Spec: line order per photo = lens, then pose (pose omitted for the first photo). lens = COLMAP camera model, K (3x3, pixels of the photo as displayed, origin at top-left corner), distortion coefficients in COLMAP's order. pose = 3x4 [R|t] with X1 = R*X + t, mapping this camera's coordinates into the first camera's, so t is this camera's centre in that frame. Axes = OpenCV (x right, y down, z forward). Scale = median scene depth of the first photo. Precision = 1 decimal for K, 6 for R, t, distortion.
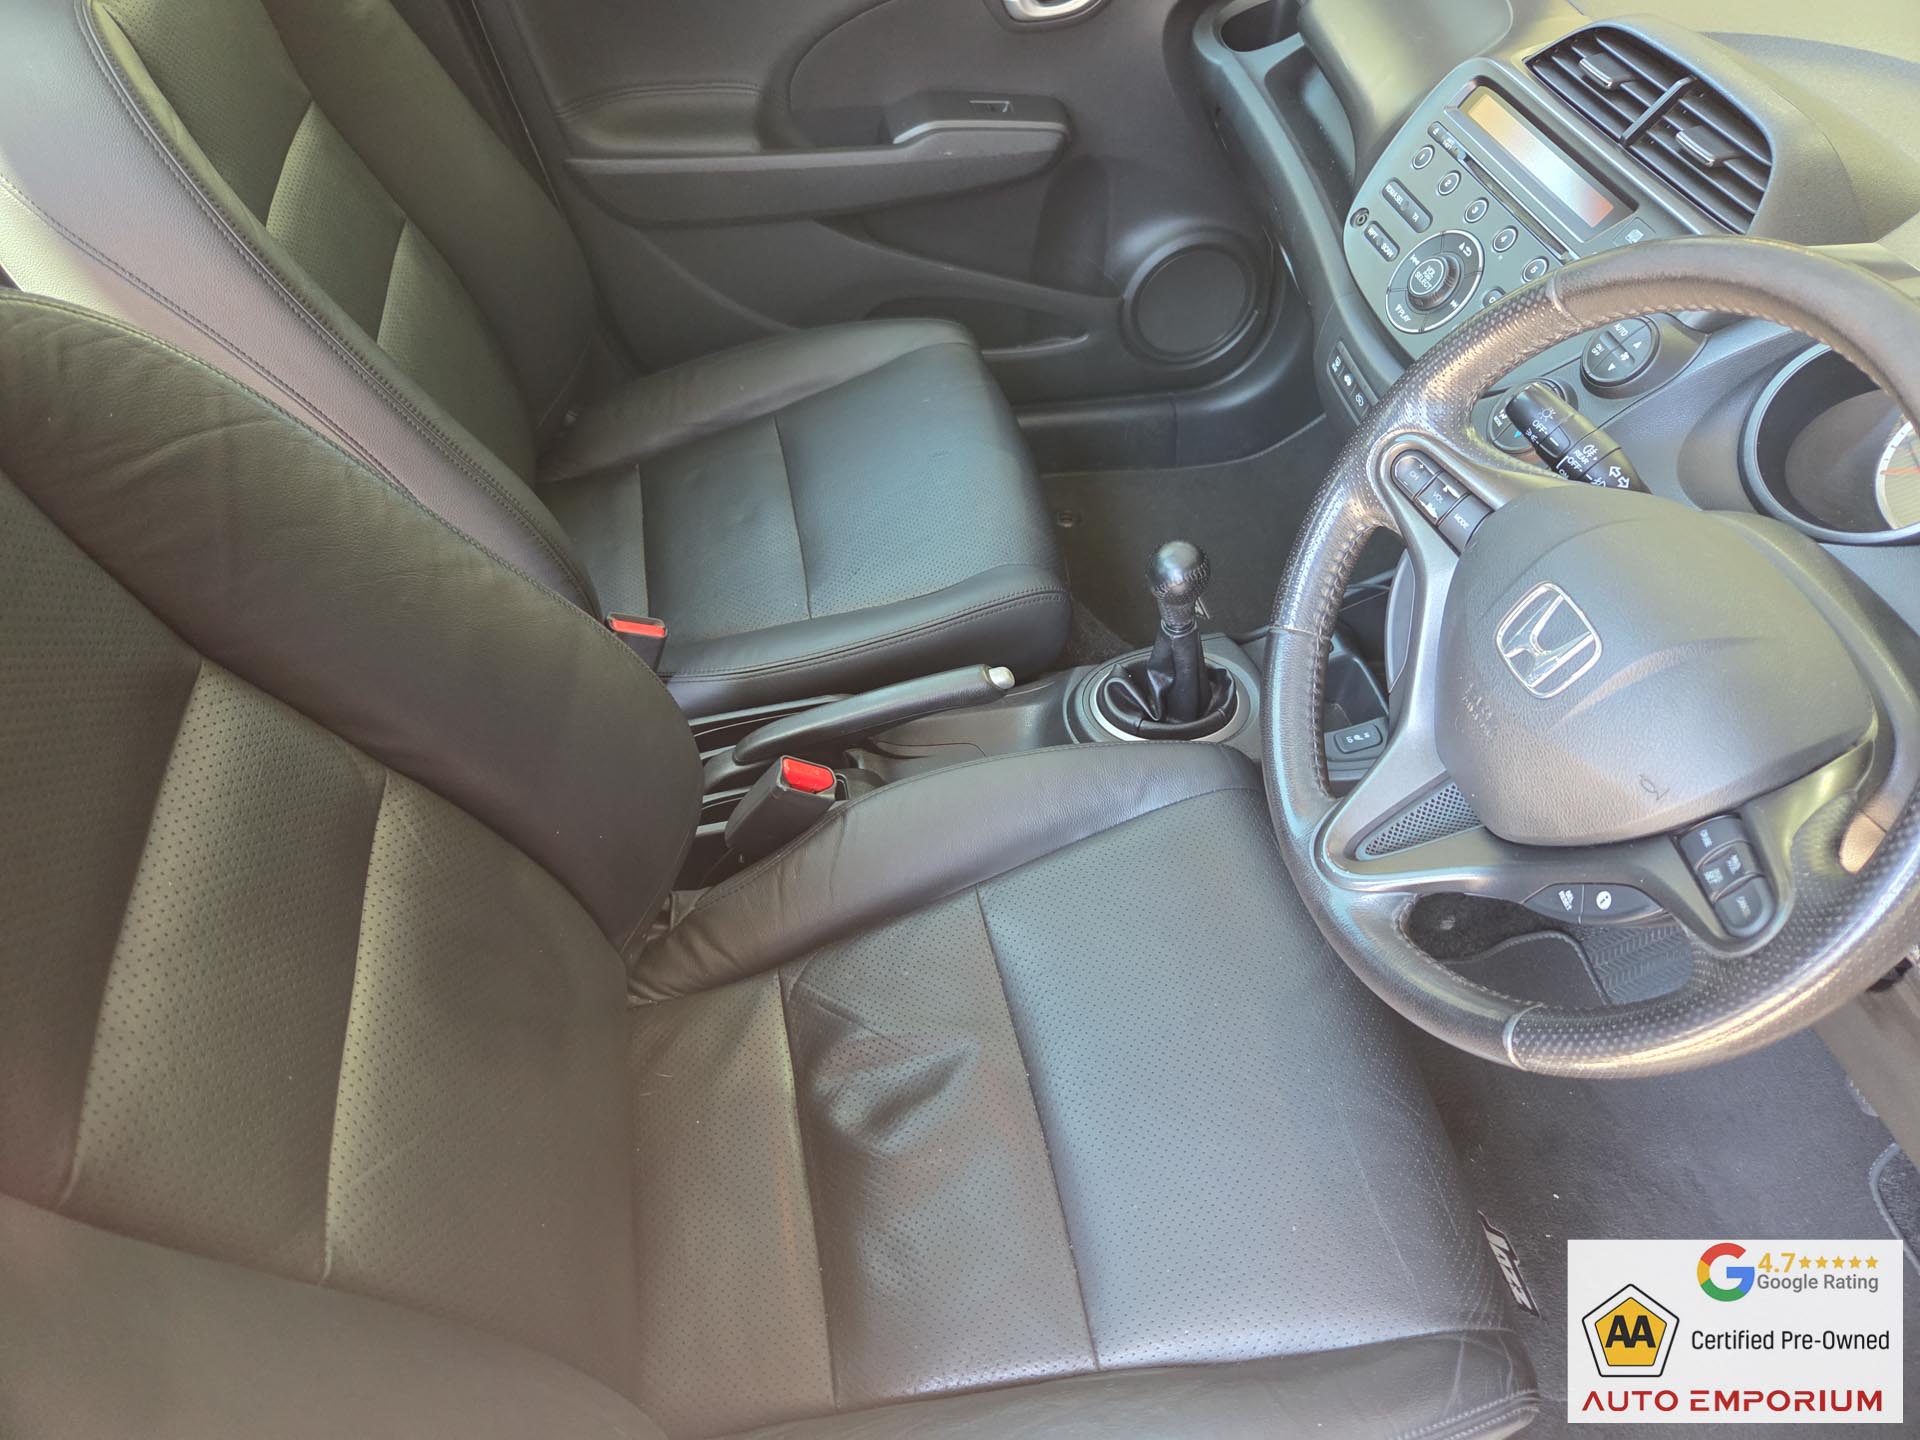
lens RADIAL K [[1299.8, 0, 957.4], [0, 1299.8, 713.7], [0, 0, 1]] dist [0.025380, -0.001804]
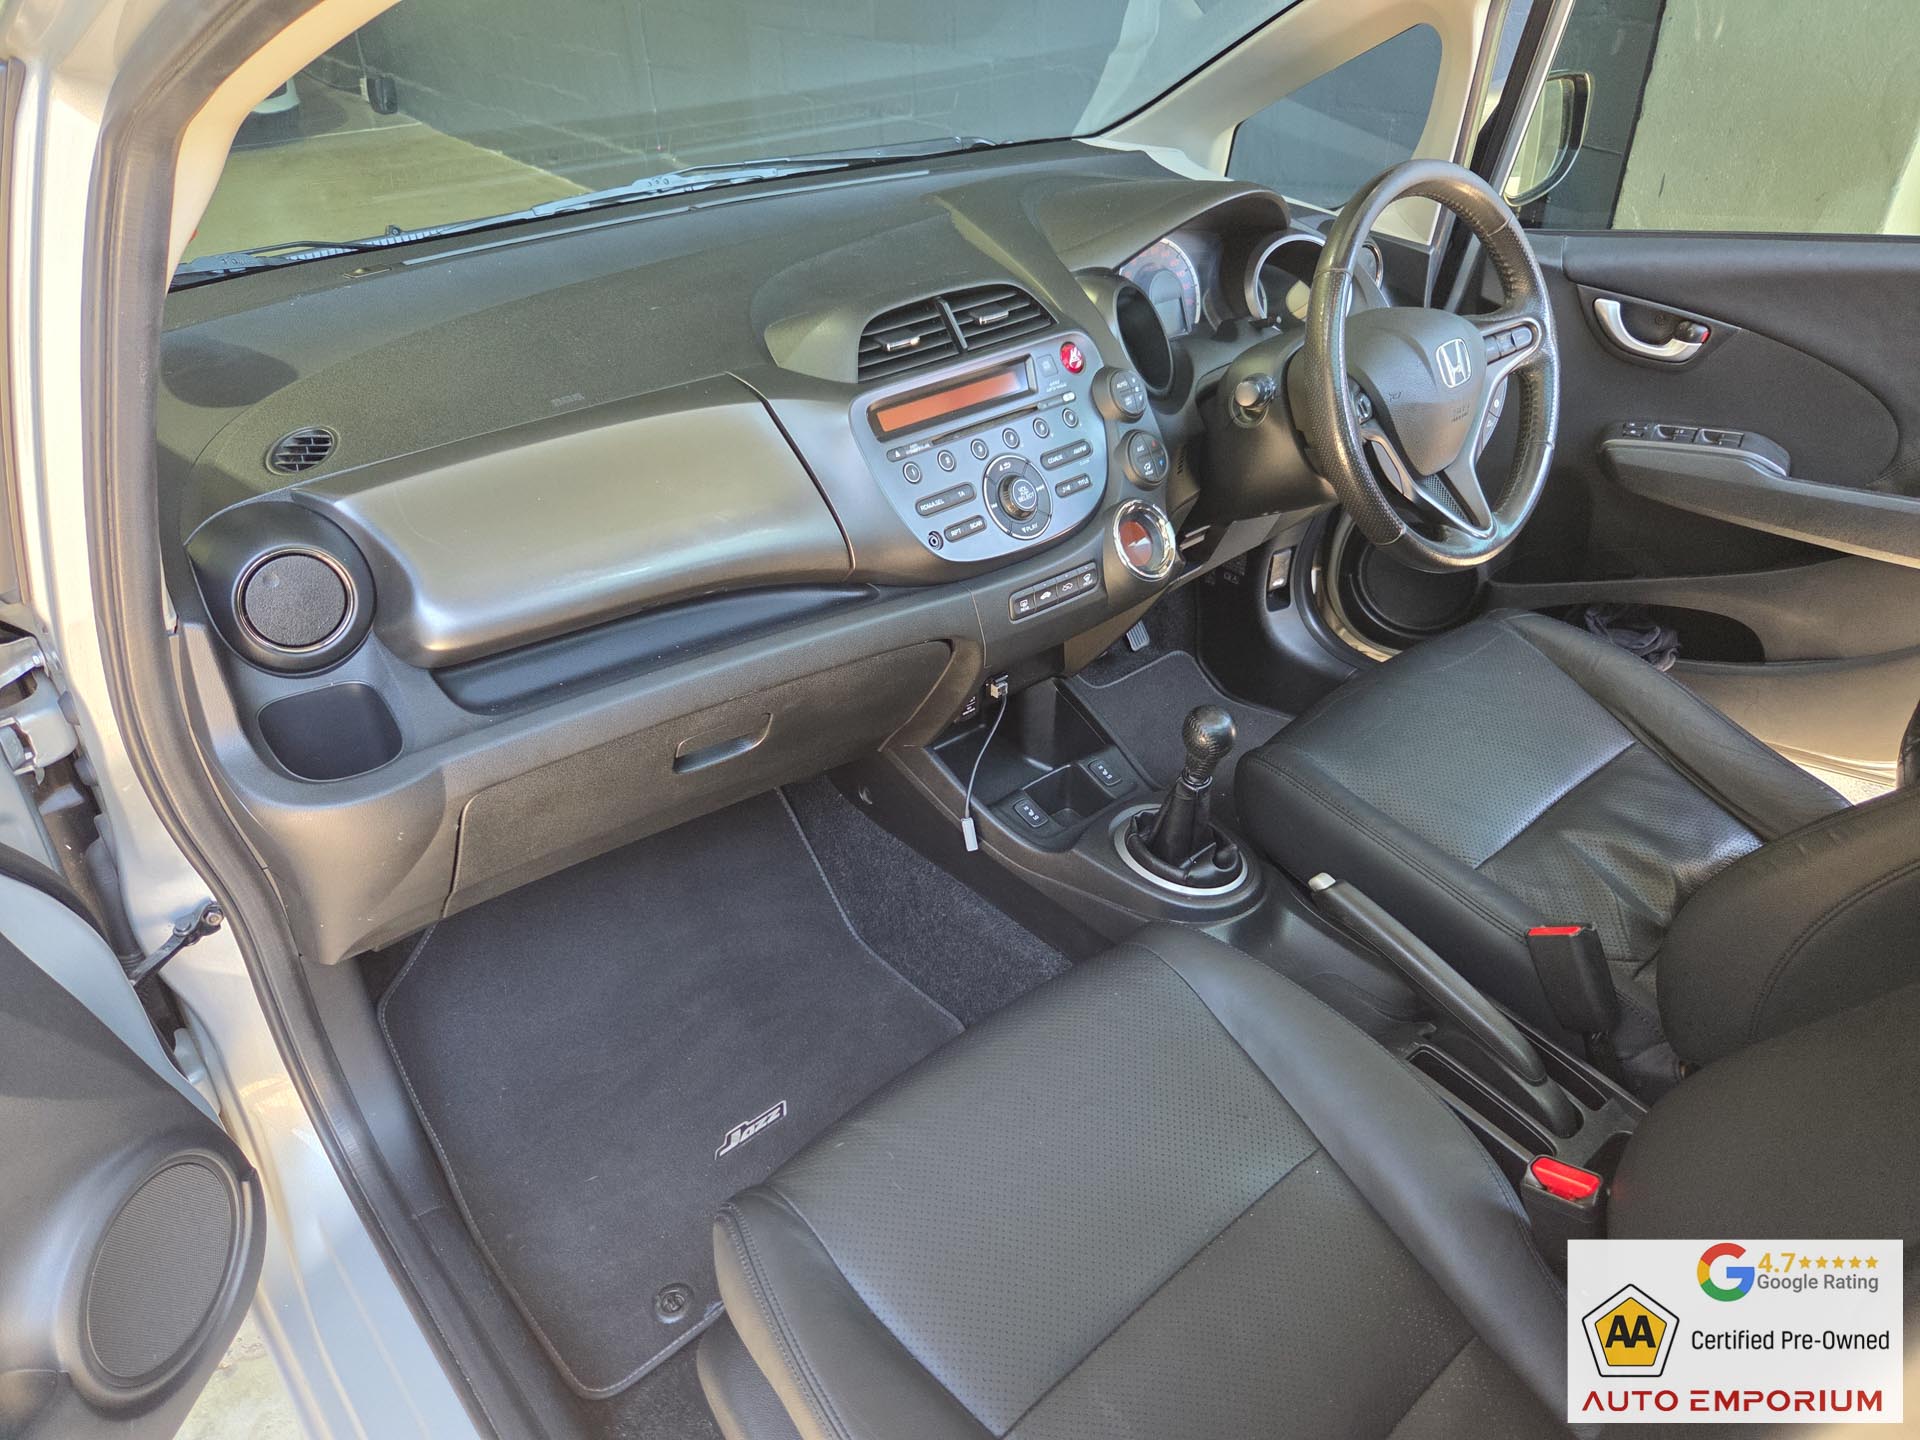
lens RADIAL K [[1278.3, 0, 968.5], [0, 1278.3, 727.2], [0, 0, 1]] dist [0.049814, -0.054639]
pose [[-0.500072, -0.513026, 0.697662, -0.537163], [0.633525, 0.332525, 0.698622, -1.082279], [-0.590402, 0.791348, 0.158729, 0.969827]]
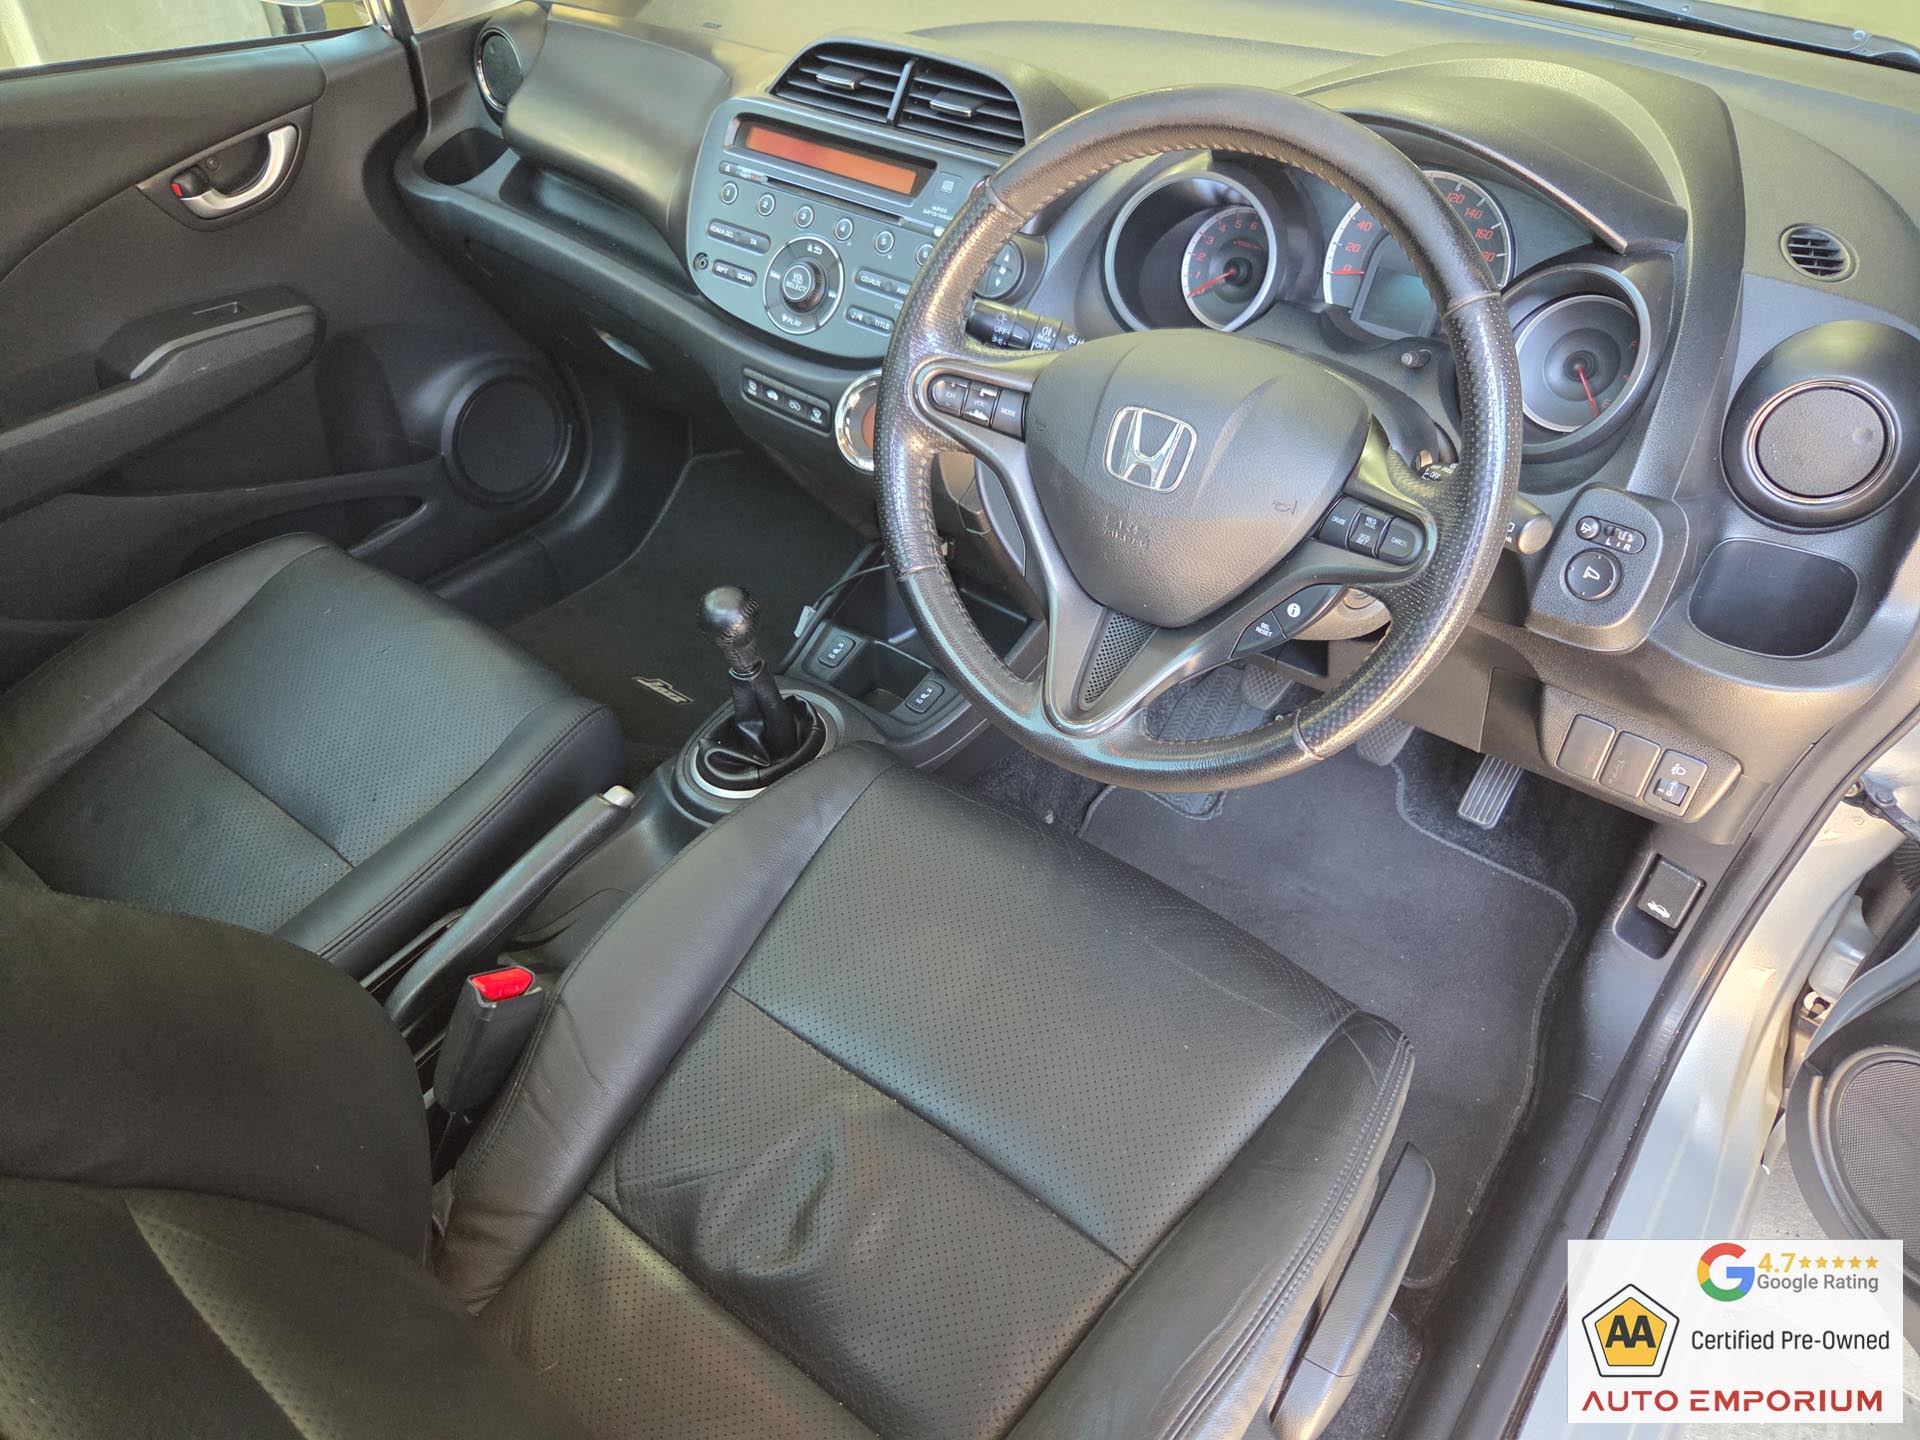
lens RADIAL K [[1299.5, 0, 966.1], [0, 1299.5, 723.2], [0, 0, 1]] dist [0.054366, -0.053963]
pose [[0.752060, -0.454406, 0.477410, -0.221505], [0.501934, 0.864315, 0.031975, 0.023973], [-0.427162, 0.215582, 0.878099, 0.045826]]
